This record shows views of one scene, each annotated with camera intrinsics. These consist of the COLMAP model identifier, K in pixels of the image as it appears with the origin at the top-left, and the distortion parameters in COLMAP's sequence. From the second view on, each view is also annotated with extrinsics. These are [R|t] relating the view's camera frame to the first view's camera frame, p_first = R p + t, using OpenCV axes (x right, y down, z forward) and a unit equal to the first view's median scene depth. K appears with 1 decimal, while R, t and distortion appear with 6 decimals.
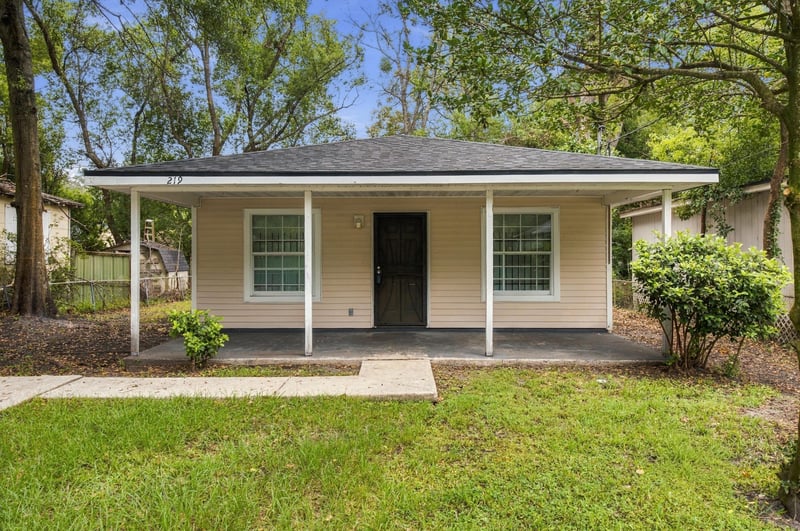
lens RADIAL K [[394.2, 0, 397.4], [0, 394.2, 263.8], [0, 0, 1]] dist [-0.001528, -0.000404]
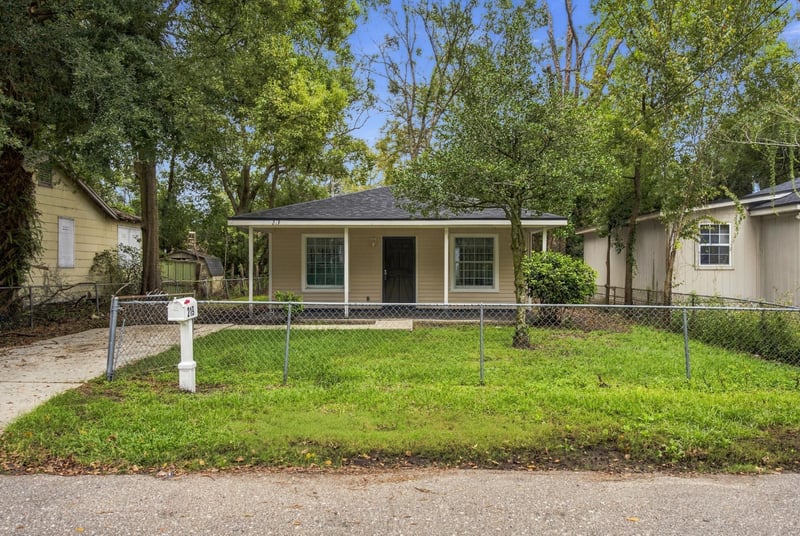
lens RADIAL K [[398.3, 0, 403.4], [0, 398.3, 266.3], [0, 0, 1]] dist [-0.001234, -0.000377]
pose [[0.999973, 0.003345, -0.006517, 0.035022], [-0.003420, 0.999929, -0.011445, 0.009331], [0.006478, 0.011467, 0.999913, -0.616943]]
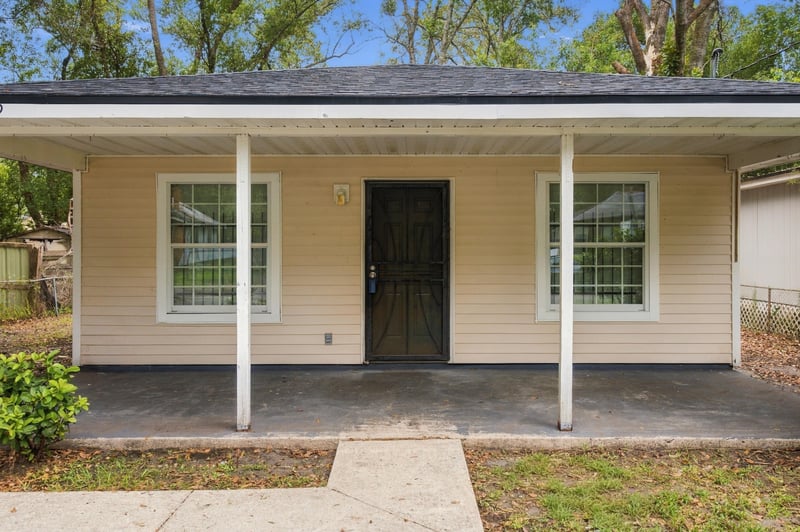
lens RADIAL K [[401.9, 0, 403.4], [0, 401.9, 246.9], [0, 0, 1]] dist [-0.002676, -0.000329]
pose [[0.999995, 0.001729, 0.002648, -0.000391], [-0.001703, 0.999952, -0.009697, -0.017640], [-0.002665, 0.009693, 0.999949, 0.358722]]
